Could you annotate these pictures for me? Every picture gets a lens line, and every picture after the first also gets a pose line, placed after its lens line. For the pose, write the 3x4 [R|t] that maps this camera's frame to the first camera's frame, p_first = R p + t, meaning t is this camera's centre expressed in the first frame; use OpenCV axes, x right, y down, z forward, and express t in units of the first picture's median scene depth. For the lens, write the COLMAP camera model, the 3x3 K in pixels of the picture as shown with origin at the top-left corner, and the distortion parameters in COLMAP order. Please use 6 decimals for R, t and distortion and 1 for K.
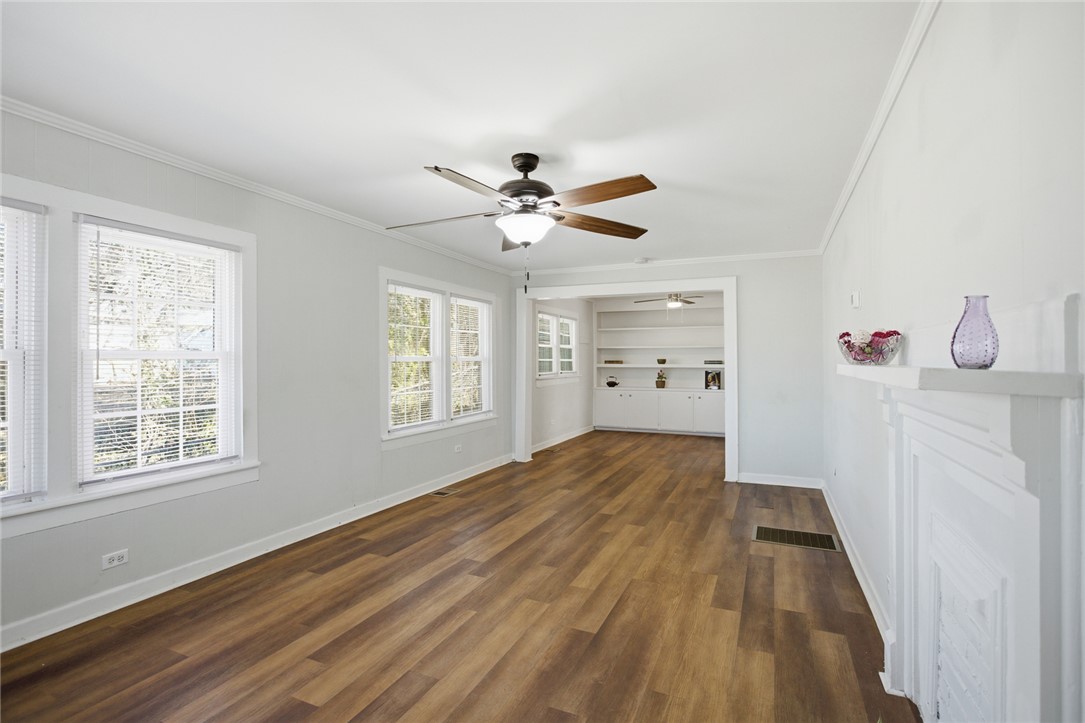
lens RADIAL K [[532.0, 0, 538.4], [0, 532.0, 361.3], [0, 0, 1]] dist [0.000835, 0.000698]
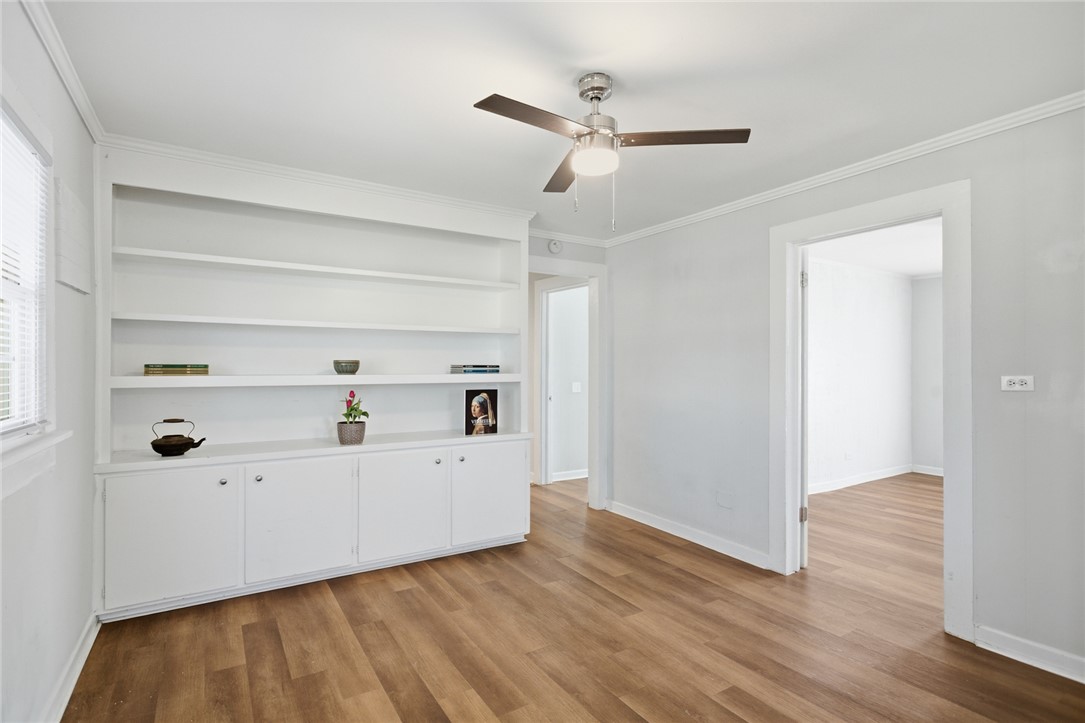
lens RADIAL K [[532.0, 0, 539.3], [0, 532.0, 362.2], [0, 0, 1]] dist [0.000835, 0.000698]
pose [[0.565790, 0.007739, 0.824513, 0.012901], [0.003435, 0.999925, -0.011743, 0.001694], [-0.824542, 0.009476, 0.565721, 0.731053]]
